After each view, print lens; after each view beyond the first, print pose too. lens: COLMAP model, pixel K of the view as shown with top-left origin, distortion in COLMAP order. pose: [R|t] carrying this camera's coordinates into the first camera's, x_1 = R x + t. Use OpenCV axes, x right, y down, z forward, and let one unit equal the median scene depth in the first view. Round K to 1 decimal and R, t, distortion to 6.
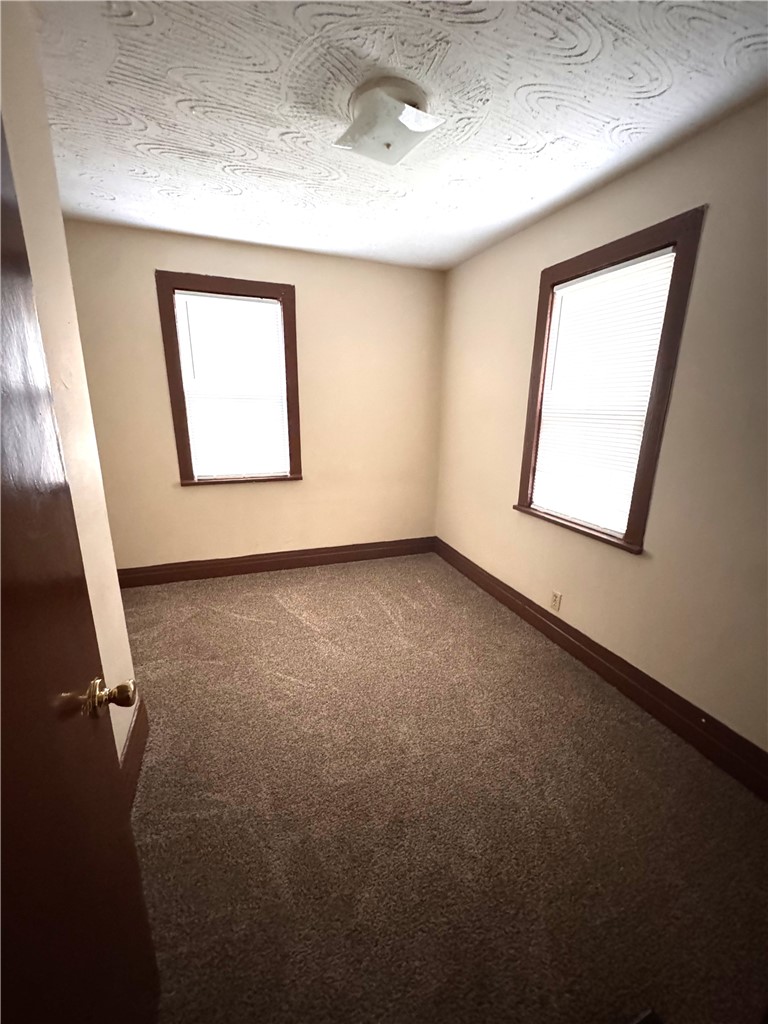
lens RADIAL K [[404.5, 0, 384.0], [0, 404.5, 512.0], [0, 0, 1]] dist [0.000828, 0.000063]
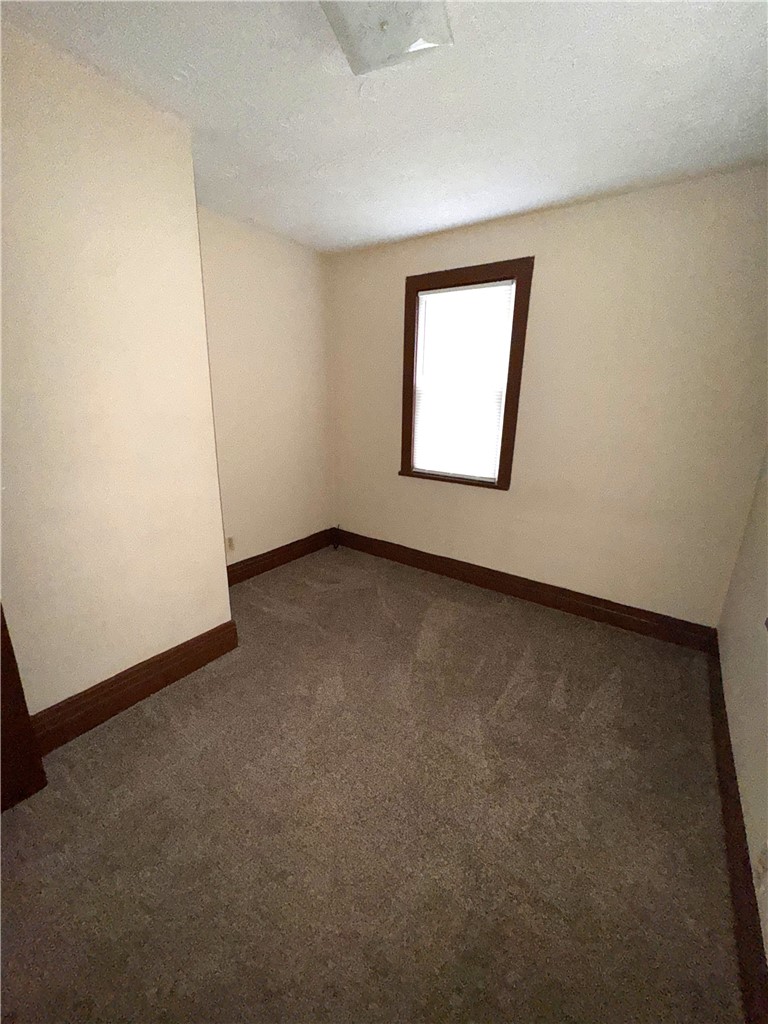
lens RADIAL K [[413.1, 0, 383.9], [0, 413.1, 504.9], [0, 0, 1]] dist [0.000164, 0.000060]
pose [[0.567784, 0.209382, -0.796104, 0.369180], [-0.230616, 0.968842, 0.090338, -0.072381], [0.790214, 0.132302, 0.598380, 0.311713]]
